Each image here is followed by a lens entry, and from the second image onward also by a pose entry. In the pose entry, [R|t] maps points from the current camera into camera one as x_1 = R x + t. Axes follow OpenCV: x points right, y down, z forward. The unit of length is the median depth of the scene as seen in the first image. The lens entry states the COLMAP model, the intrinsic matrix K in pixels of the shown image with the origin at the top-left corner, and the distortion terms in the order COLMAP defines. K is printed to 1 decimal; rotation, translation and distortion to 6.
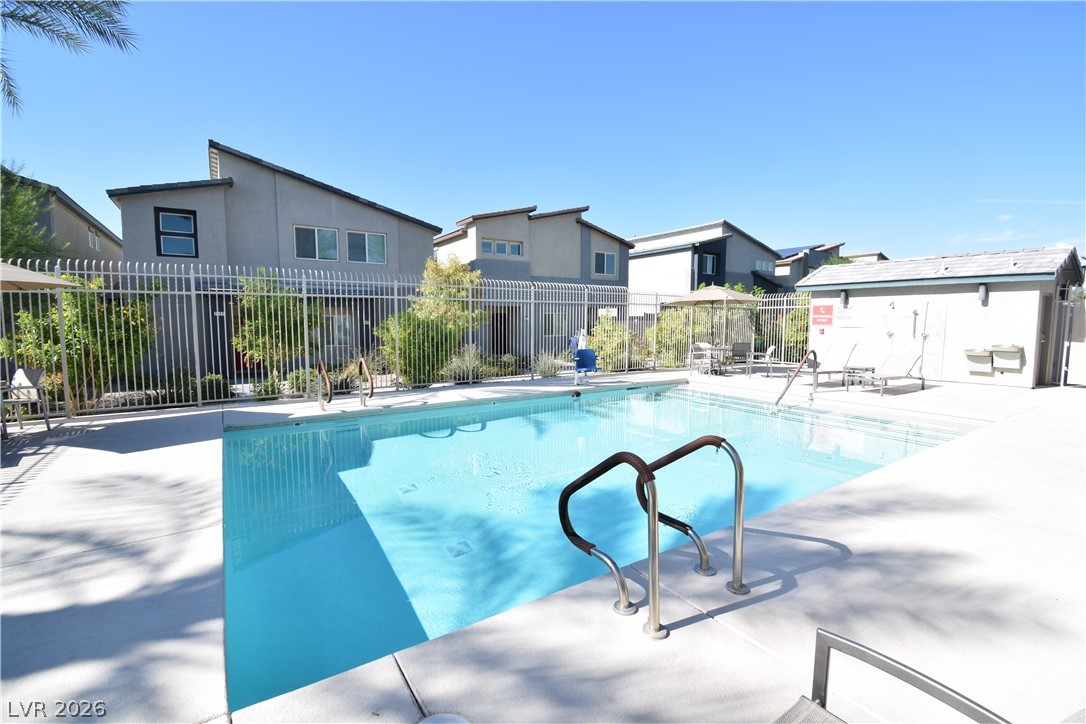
lens RADIAL K [[483.0, 0, 545.1], [0, 483.0, 359.6], [0, 0, 1]] dist [0.000305, -0.013896]
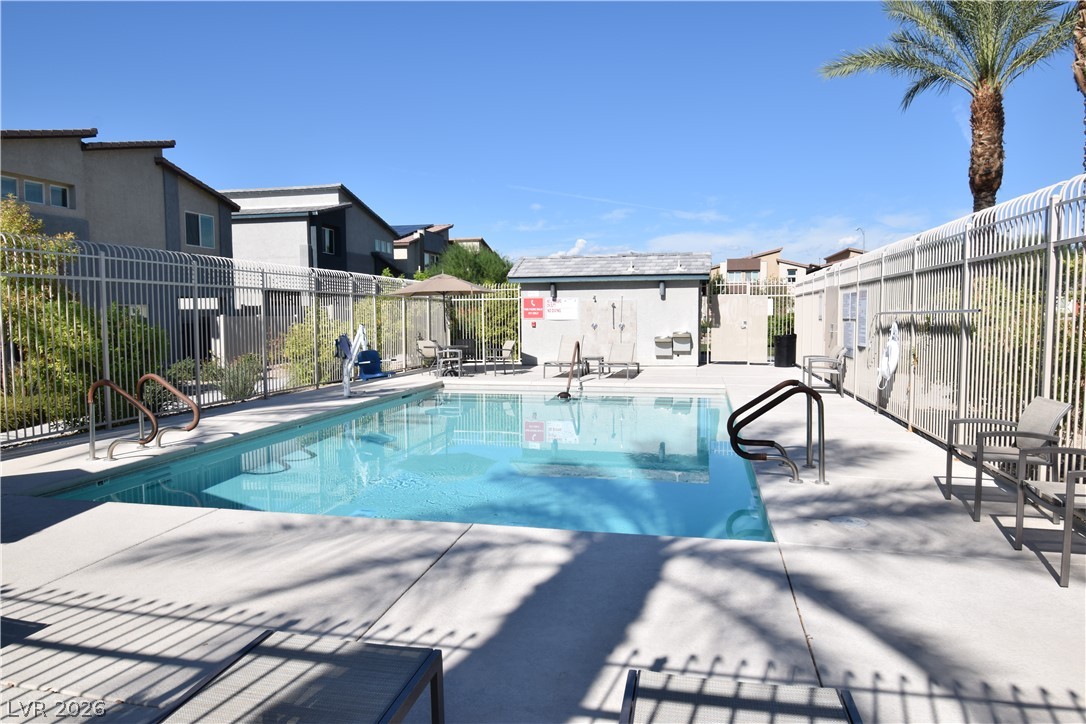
lens RADIAL K [[710.7, 0, 549.2], [0, 710.7, 357.3], [0, 0, 1]] dist [0.004534, -0.004334]
pose [[0.709096, -0.048596, 0.703435, -0.449739], [0.065864, 0.997825, 0.002539, 0.005525], [-0.702029, 0.044530, 0.710755, -0.039743]]
